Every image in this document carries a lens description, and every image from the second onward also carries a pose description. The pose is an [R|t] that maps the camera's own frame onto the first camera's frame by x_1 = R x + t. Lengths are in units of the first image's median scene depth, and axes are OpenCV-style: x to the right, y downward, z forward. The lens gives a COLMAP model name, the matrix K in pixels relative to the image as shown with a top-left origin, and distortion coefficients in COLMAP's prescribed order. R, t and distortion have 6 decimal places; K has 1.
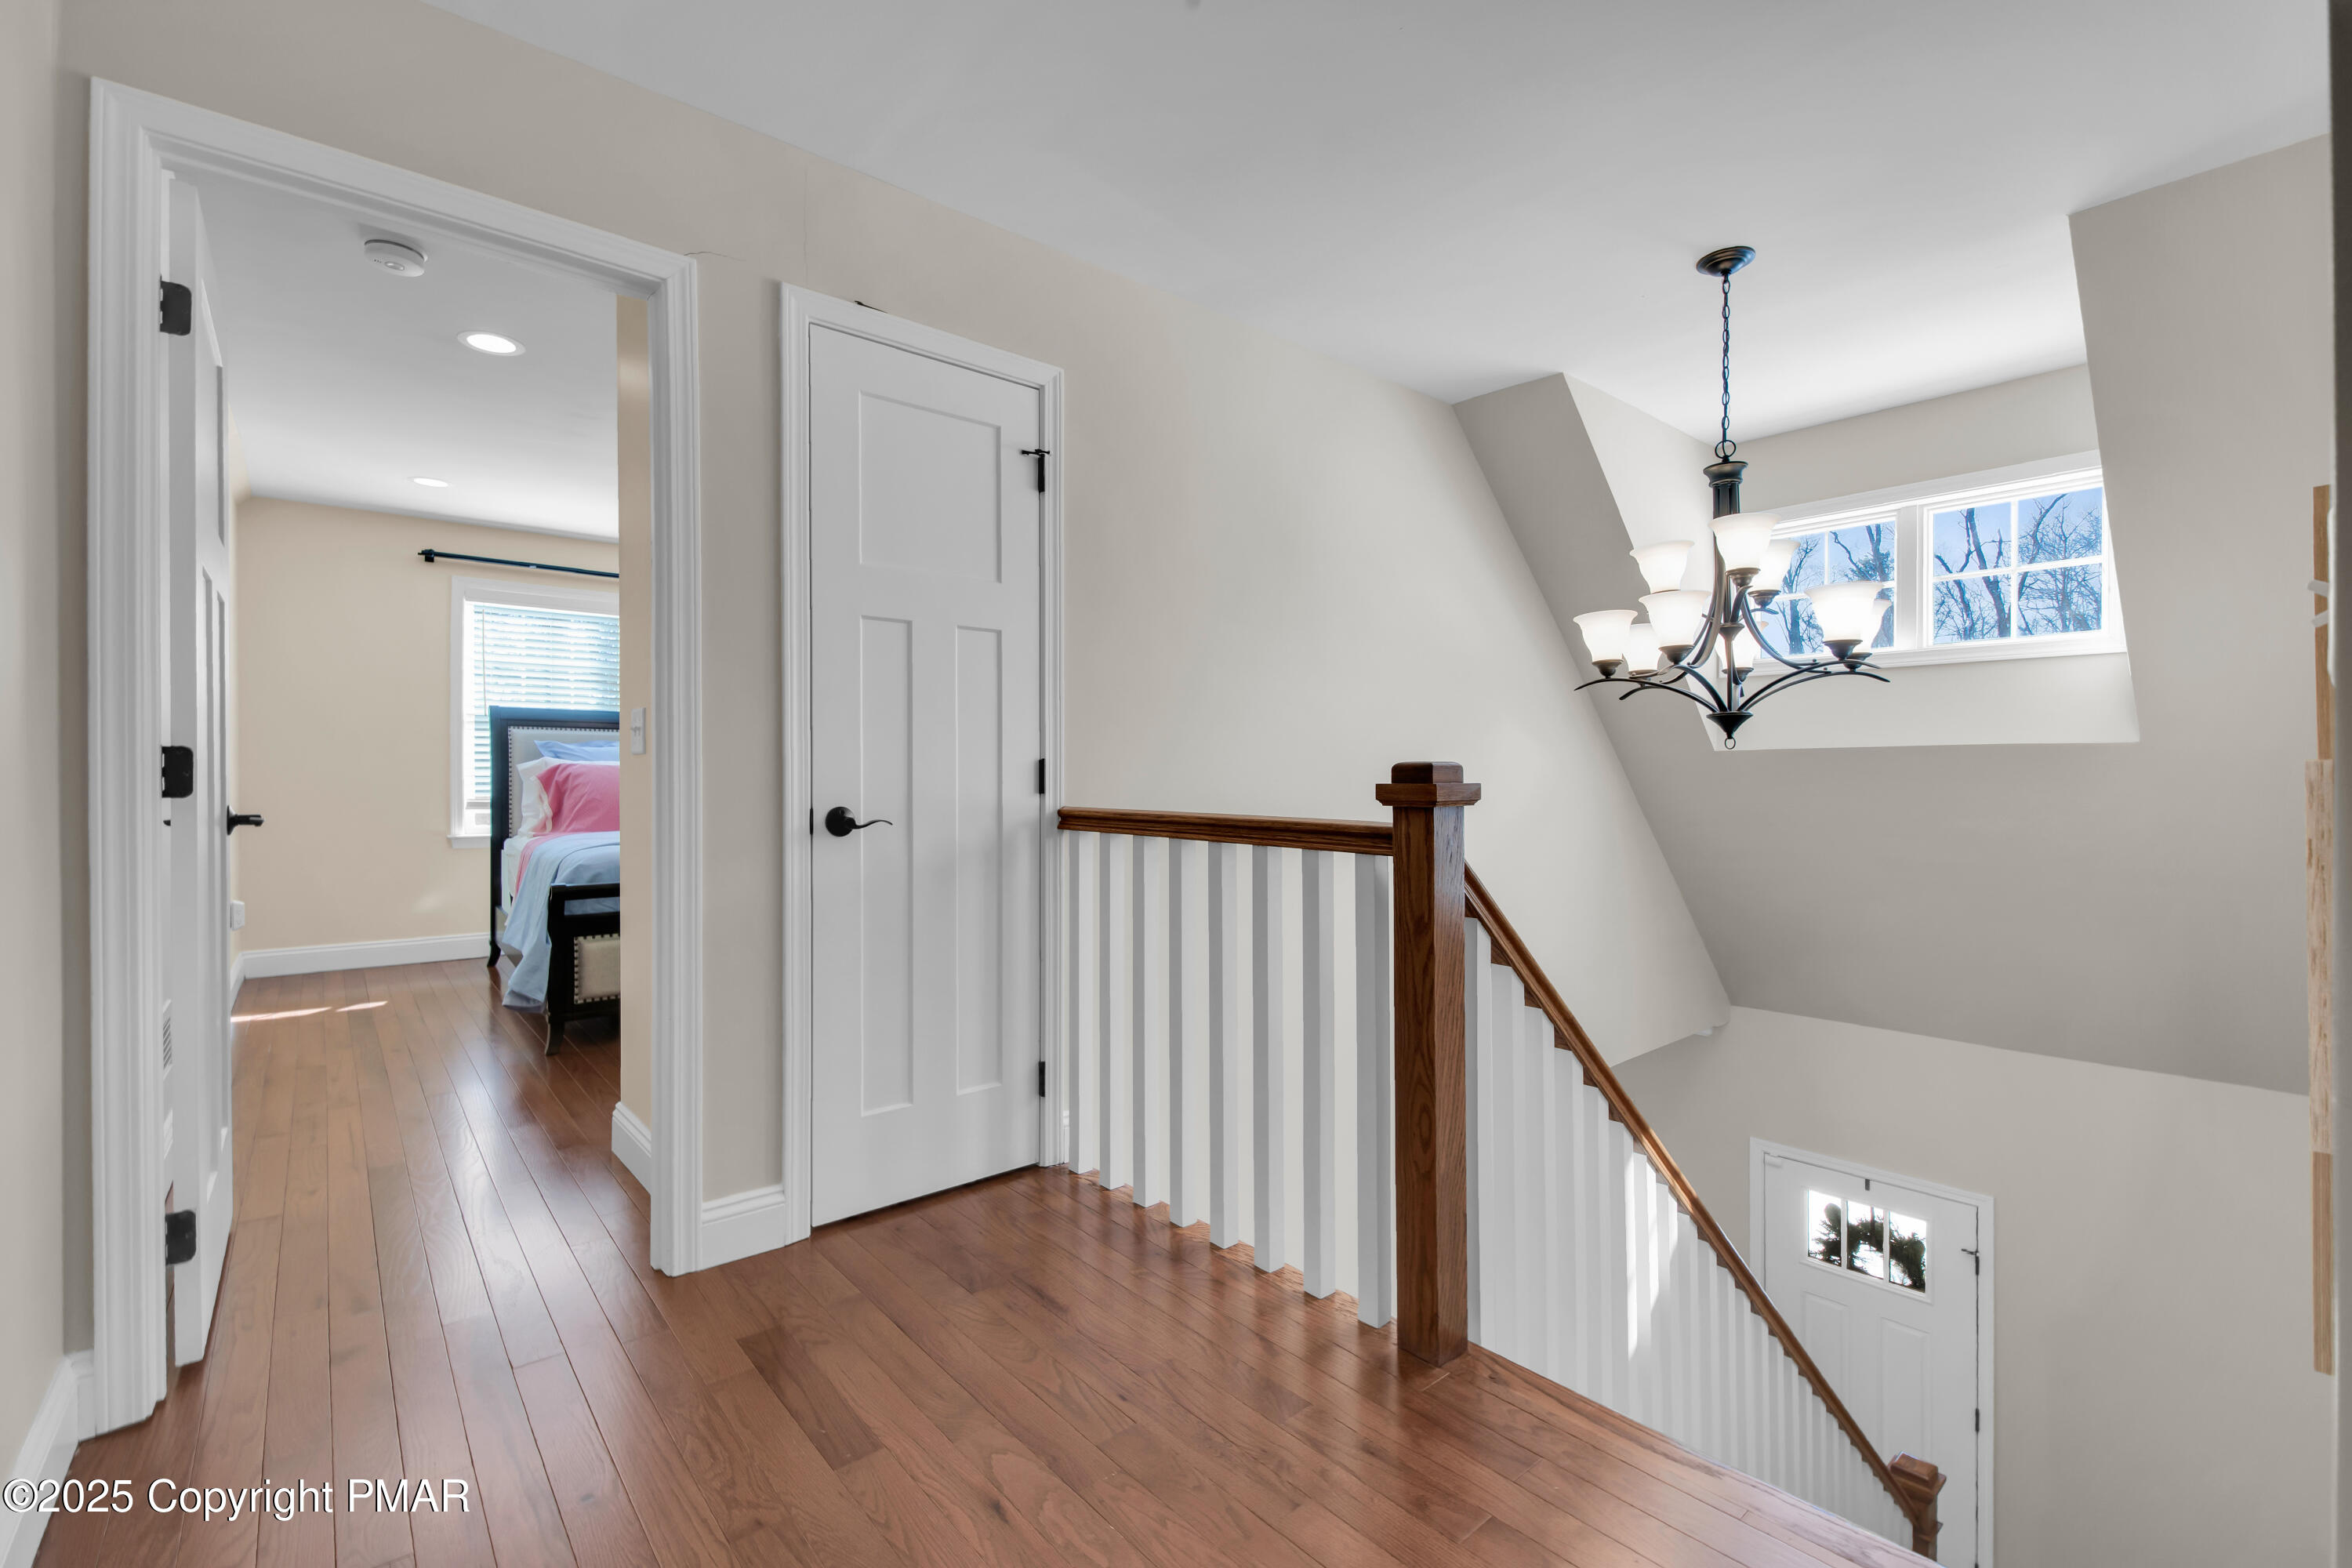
lens RADIAL K [[1029.4, 0, 1162.9], [0, 1029.4, 765.5], [0, 0, 1]] dist [-0.001355, -0.000013]
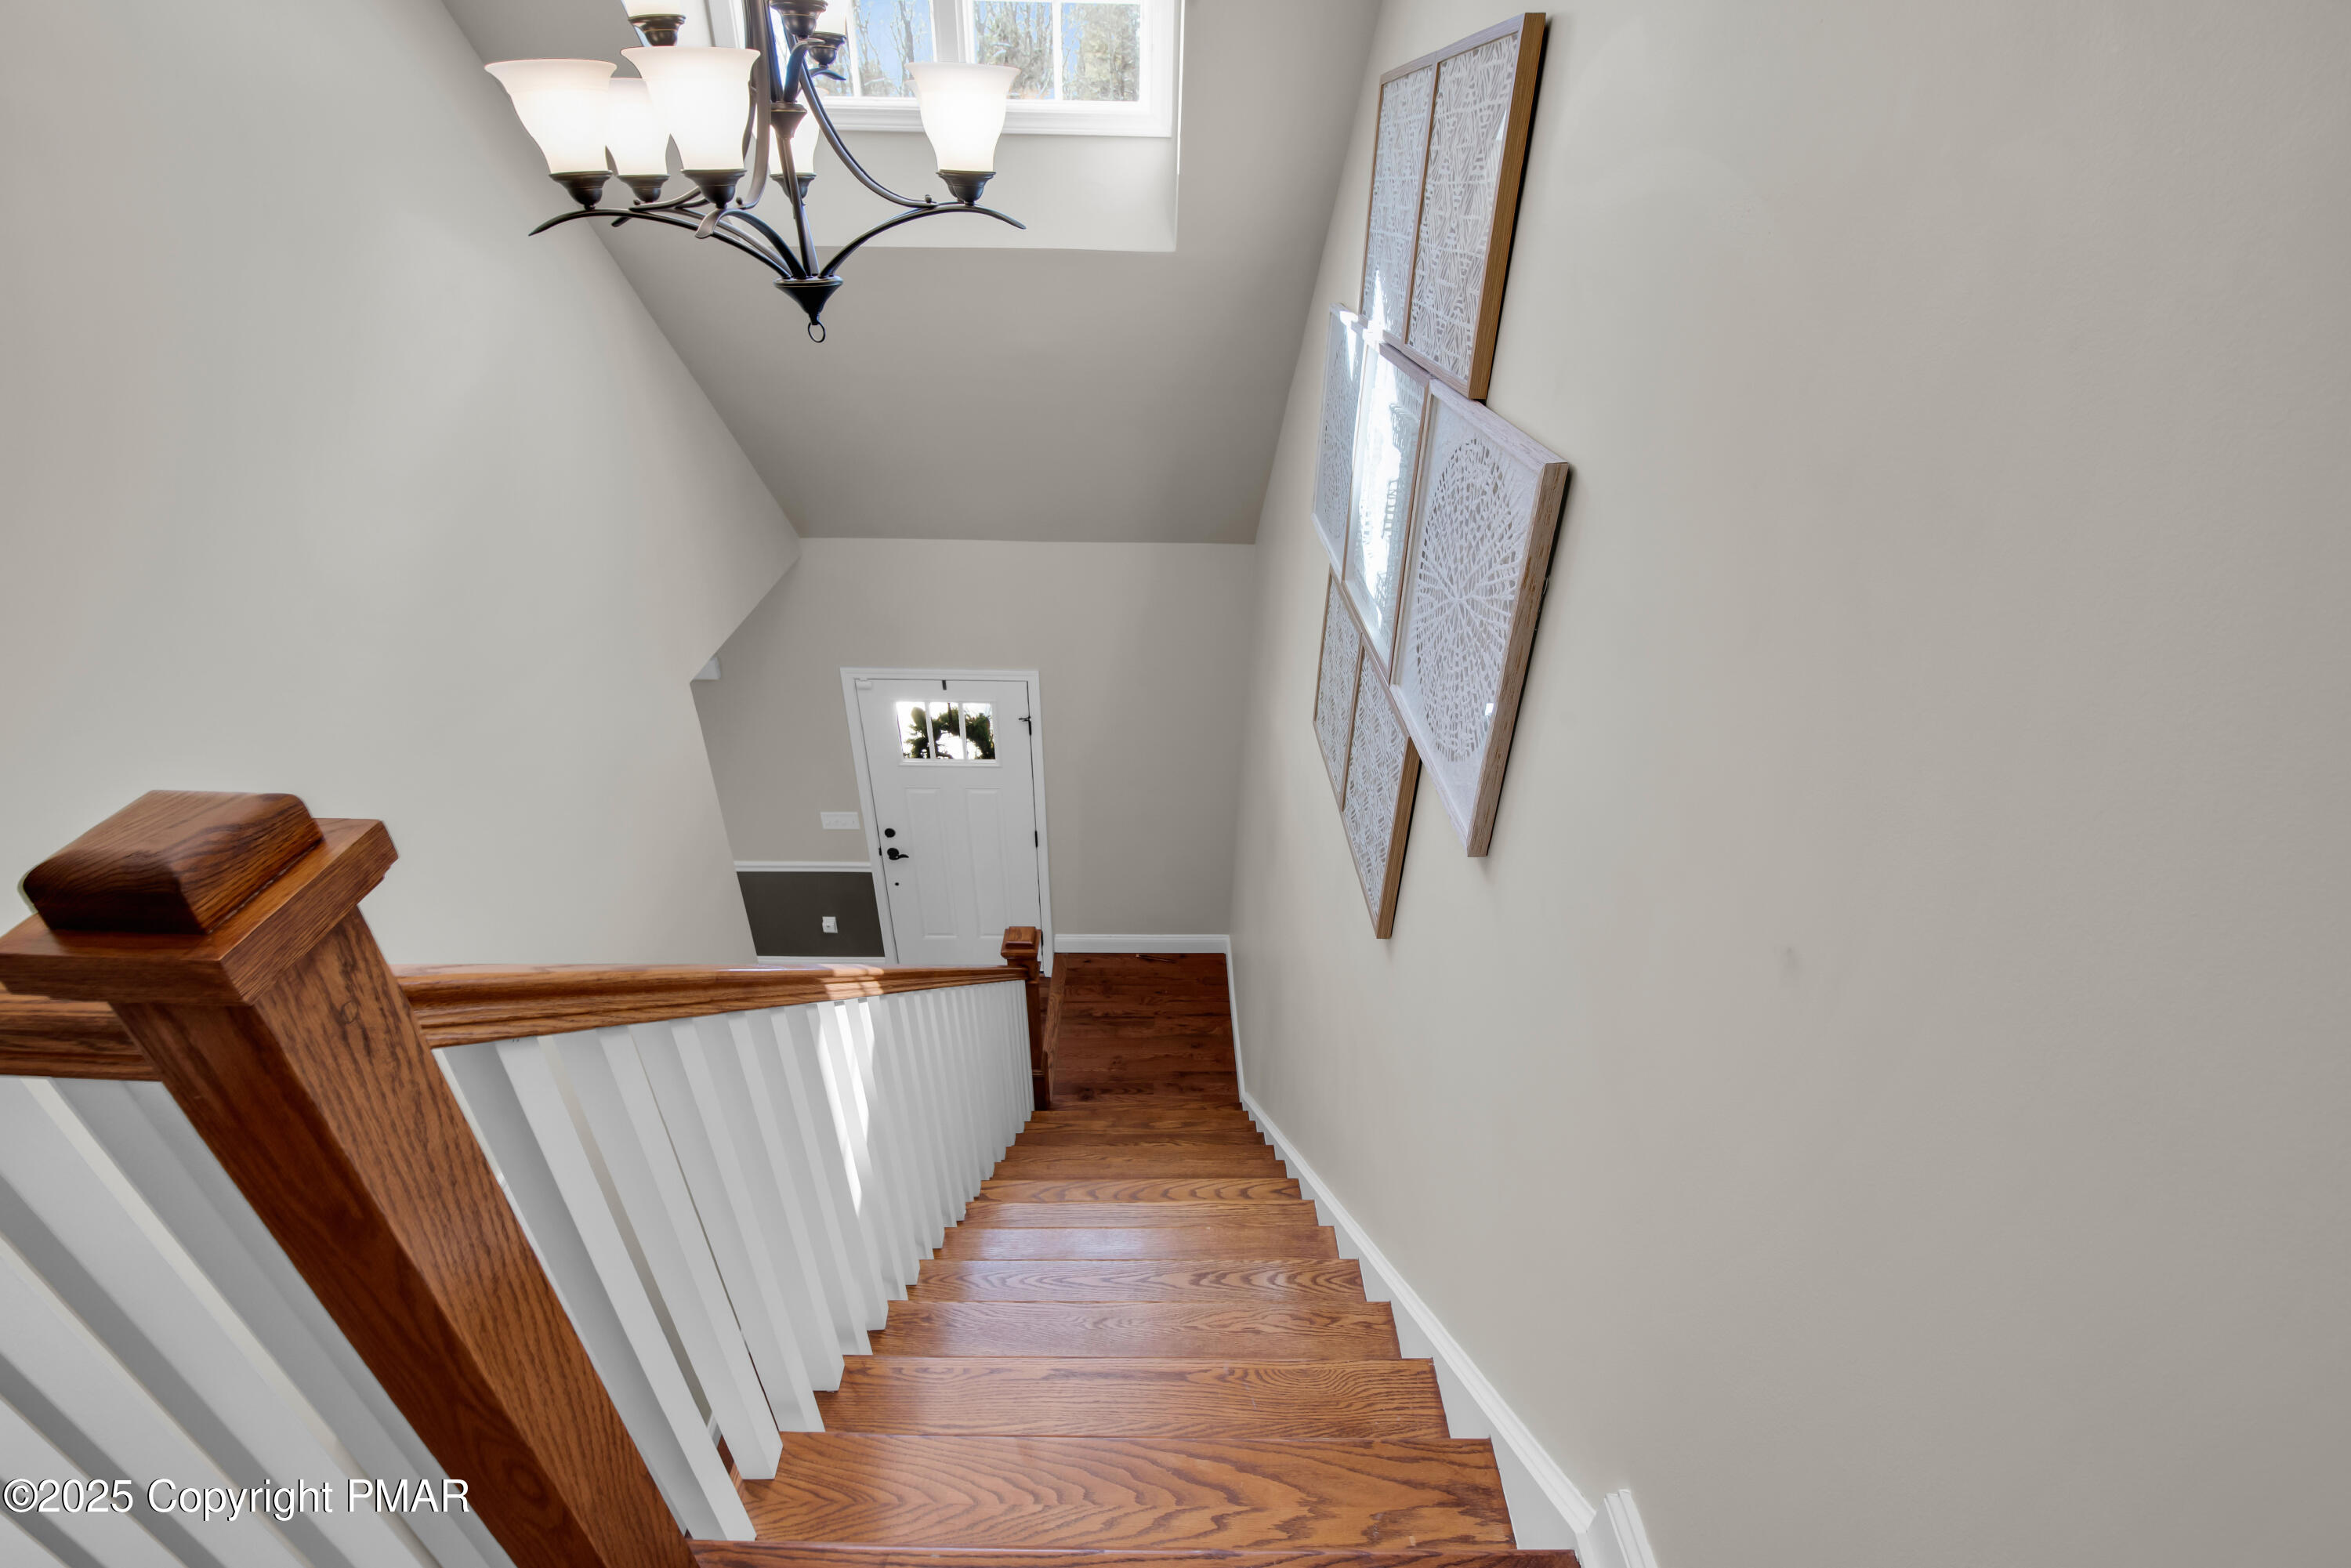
lens RADIAL K [[1029.0, 0, 1162.4], [0, 1029.0, 765.5], [0, 0, 1]] dist [-0.001355, -0.000013]
pose [[0.642145, -0.379161, 0.666249, 0.159141], [-0.025961, 0.857859, 0.513228, -0.117422], [-0.766144, -0.346863, 0.541026, 0.385873]]
